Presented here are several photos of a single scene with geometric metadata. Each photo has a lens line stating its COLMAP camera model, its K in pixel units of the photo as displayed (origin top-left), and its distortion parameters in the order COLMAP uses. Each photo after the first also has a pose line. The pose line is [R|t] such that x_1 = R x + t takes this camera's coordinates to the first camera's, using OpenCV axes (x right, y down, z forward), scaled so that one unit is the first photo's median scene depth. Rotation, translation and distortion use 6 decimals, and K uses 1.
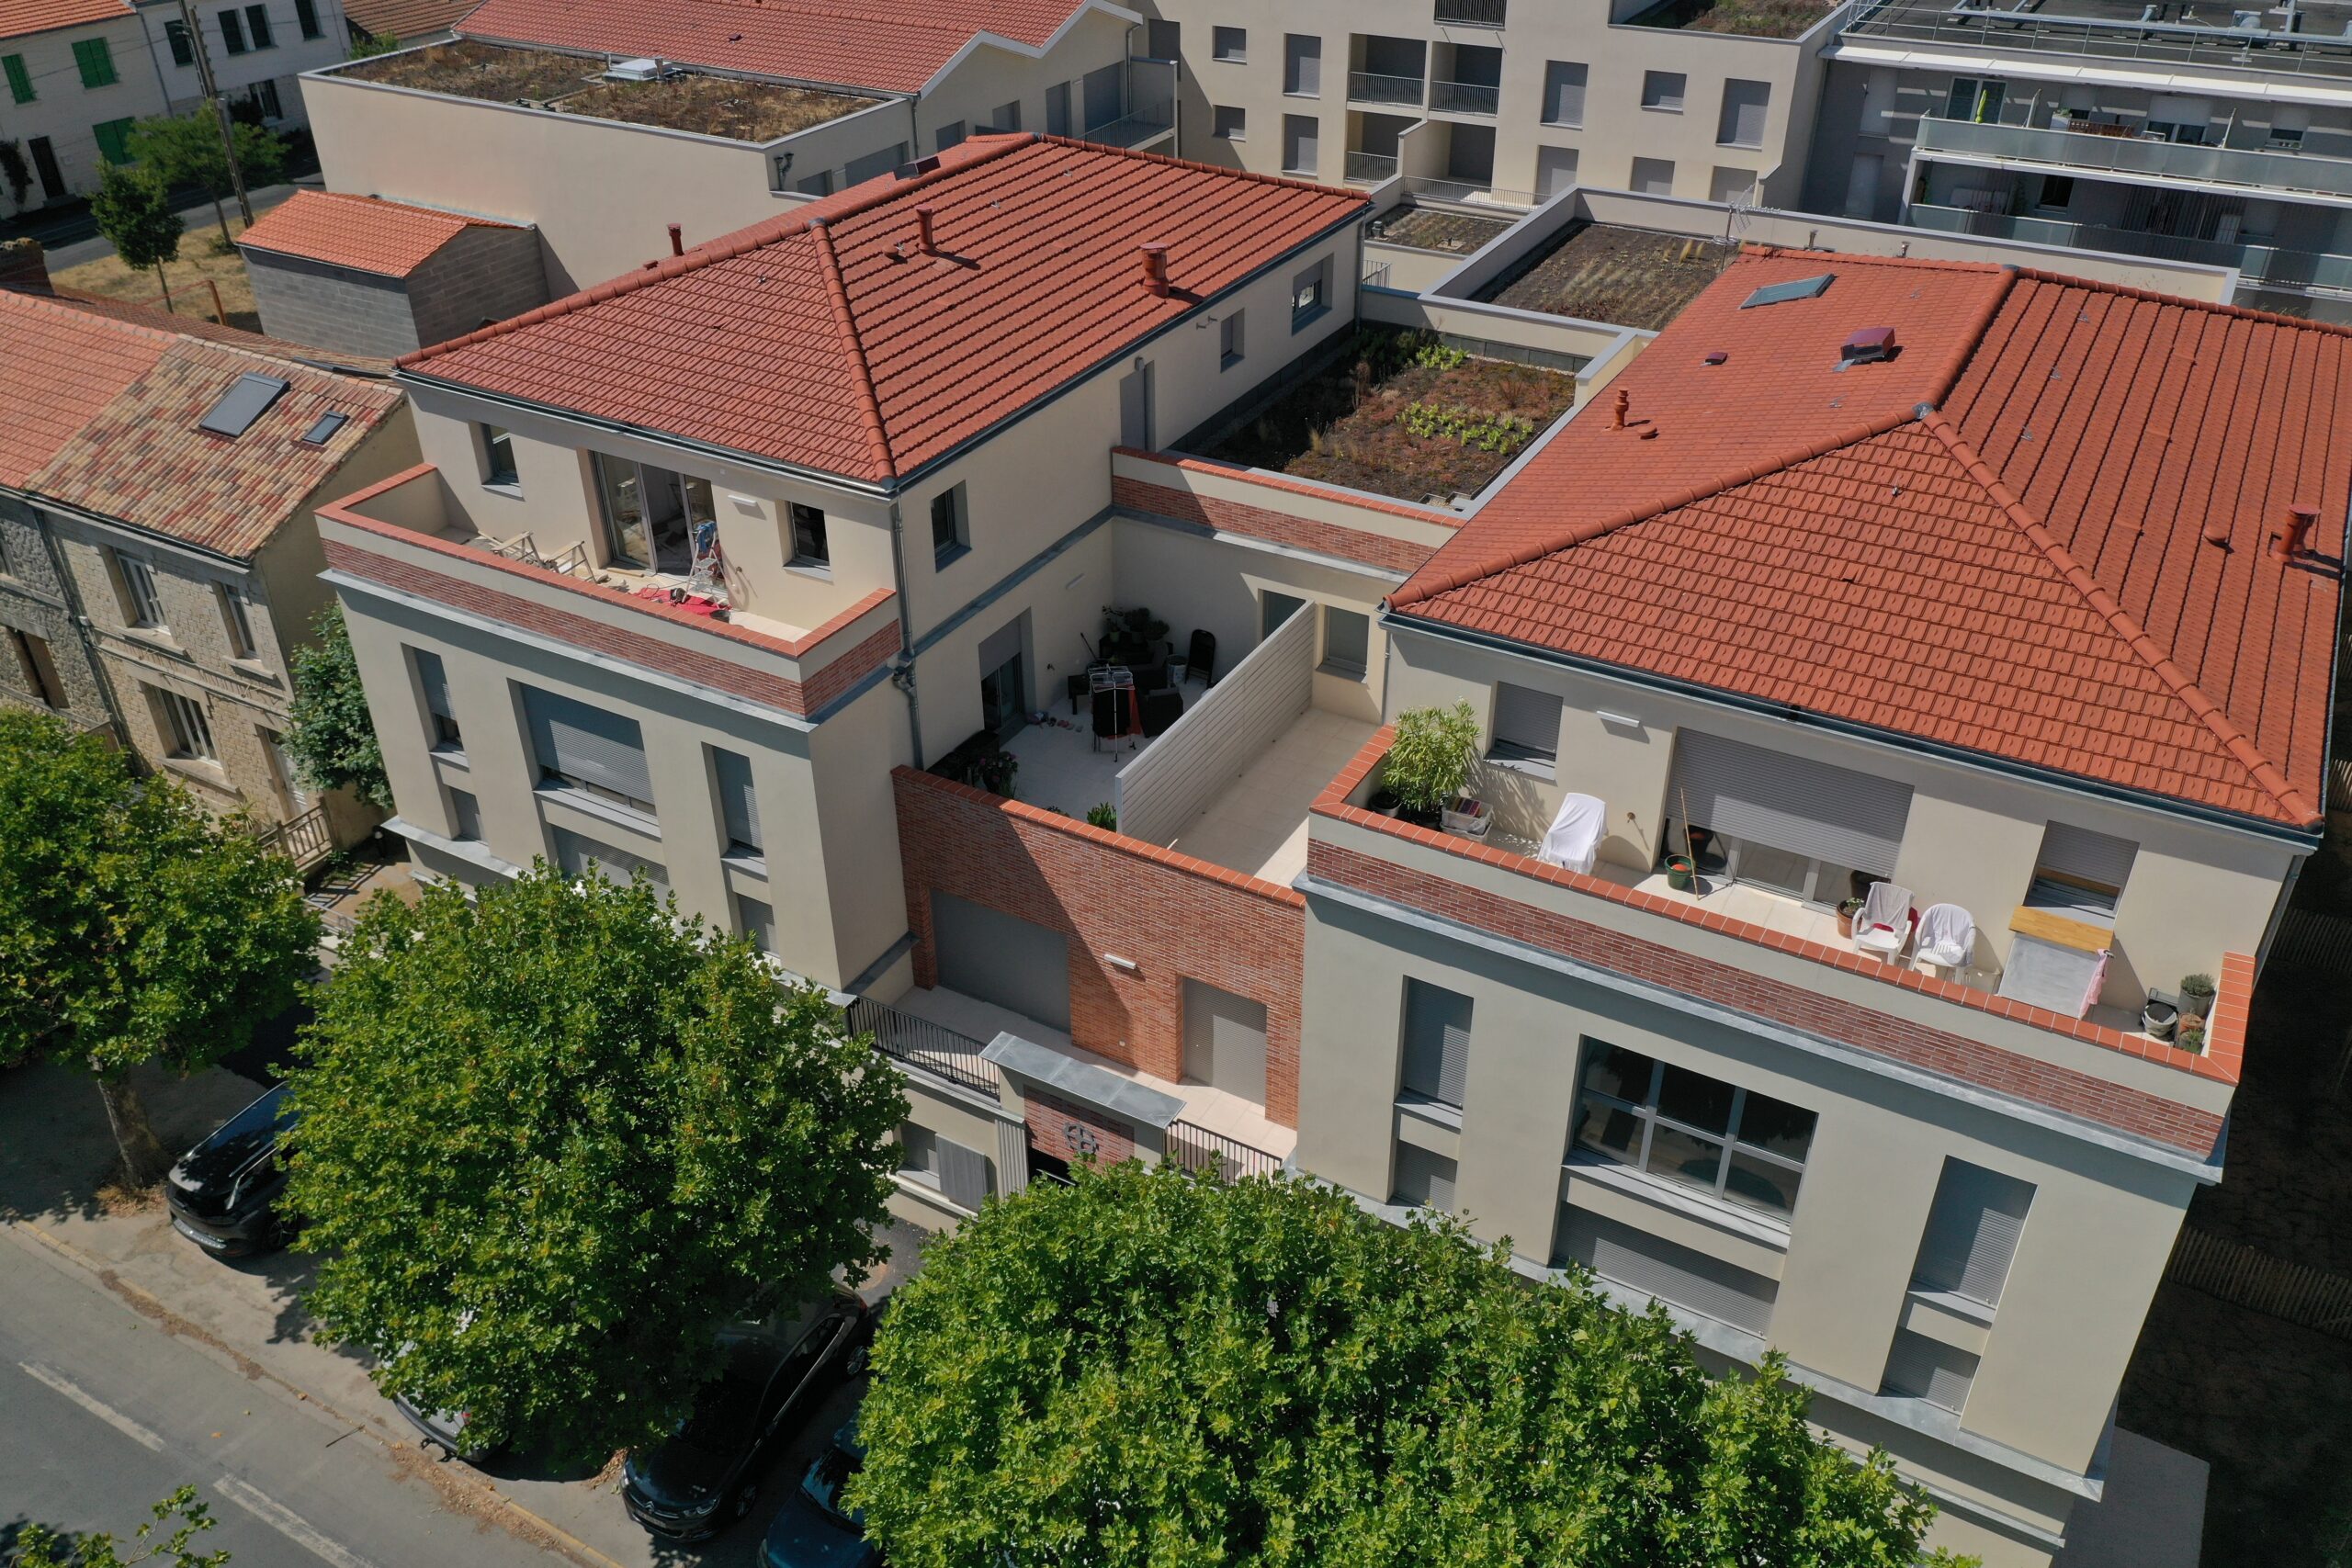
lens RADIAL K [[1868.3, 0, 1176.0], [0, 1868.3, 784.0], [0, 0, 1]] dist [0.024885, 0.004676]
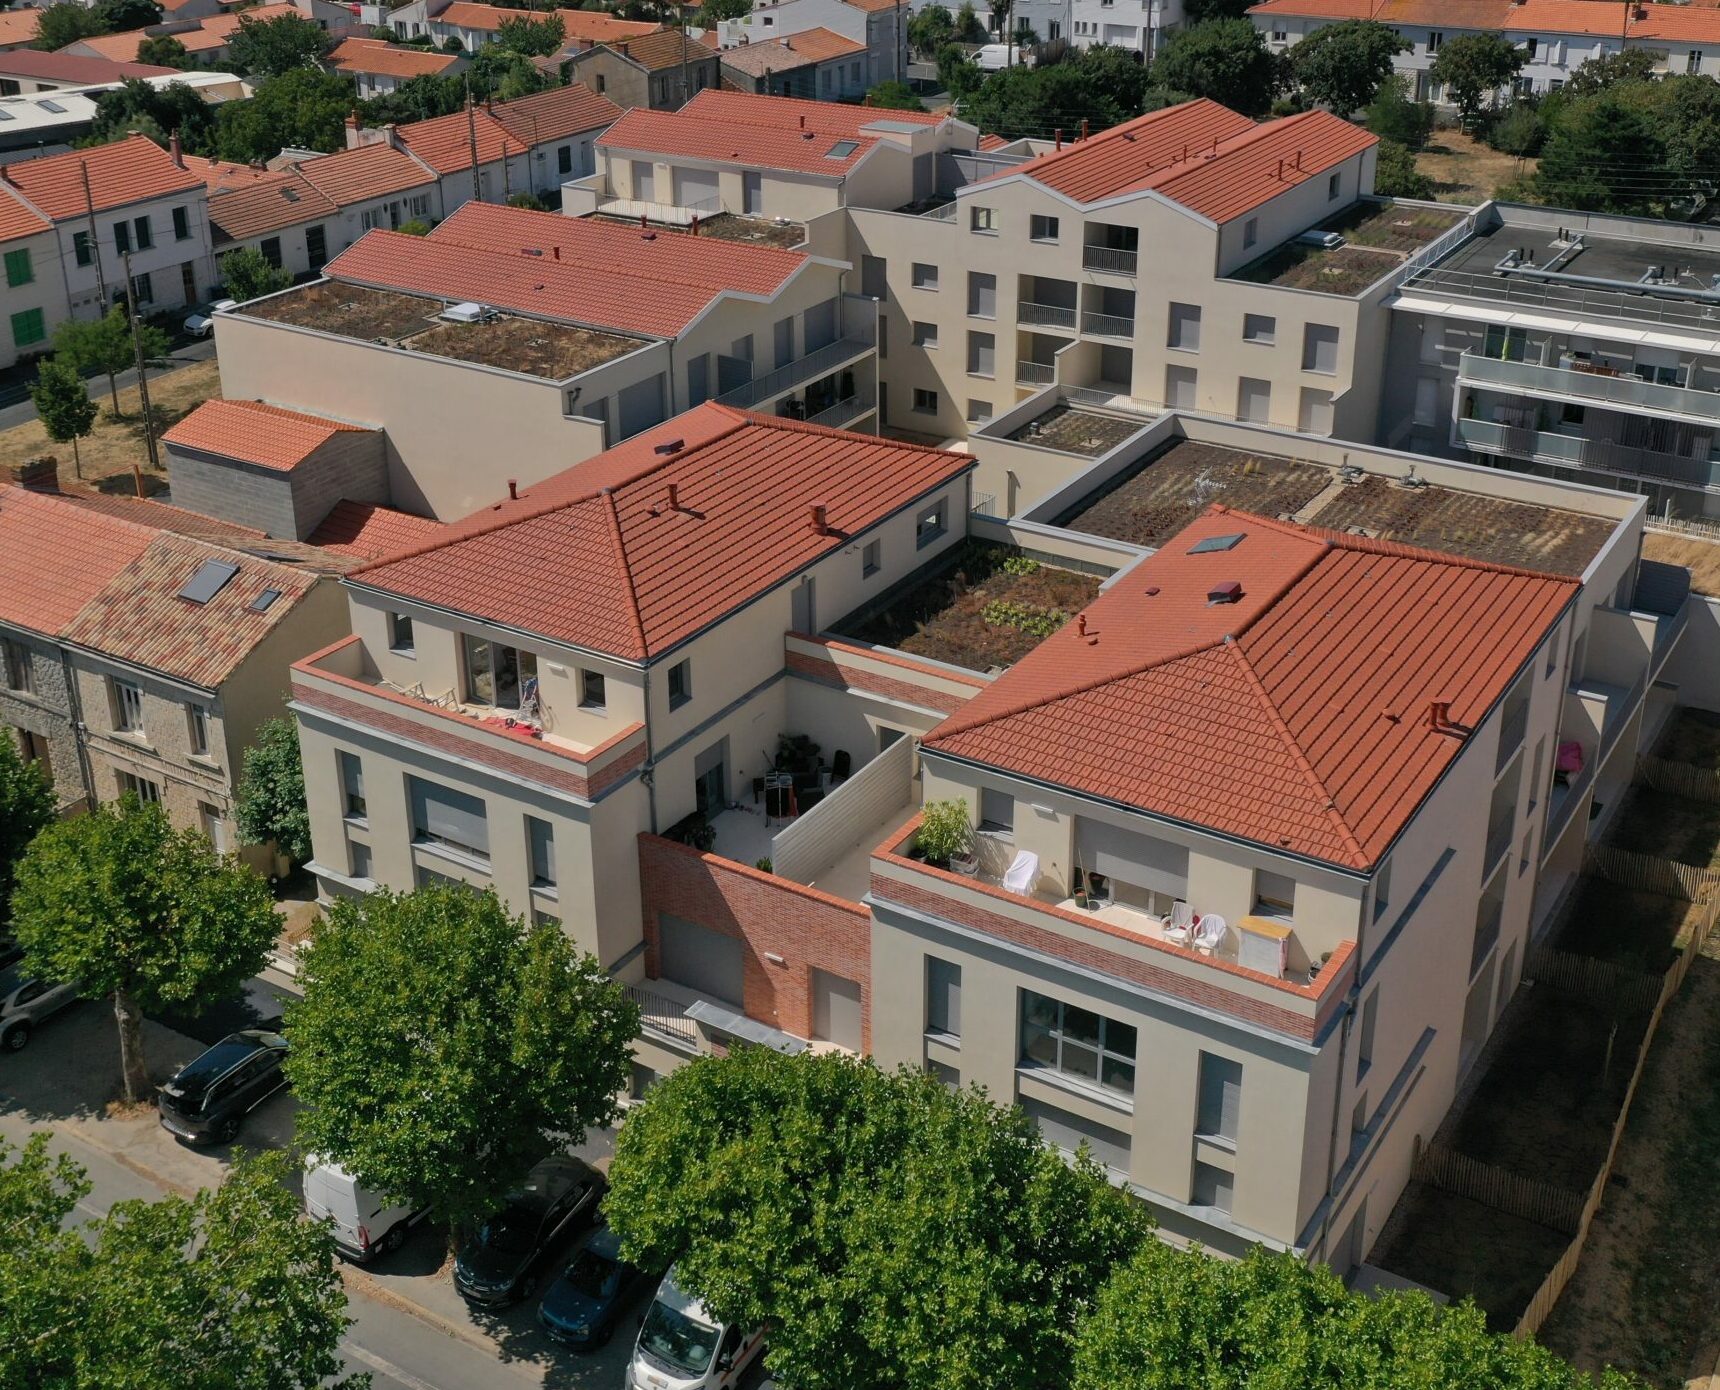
lens RADIAL K [[2045.2, 0, 855.6], [0, 2045.2, 547.4], [0, 0, 1]] dist [0.010908, 0.044874]
pose [[0.998943, 0.018307, -0.042159, 0.098312], [-0.025282, 0.984878, -0.171394, 0.043308], [0.038384, 0.172278, 0.984300, -0.717174]]
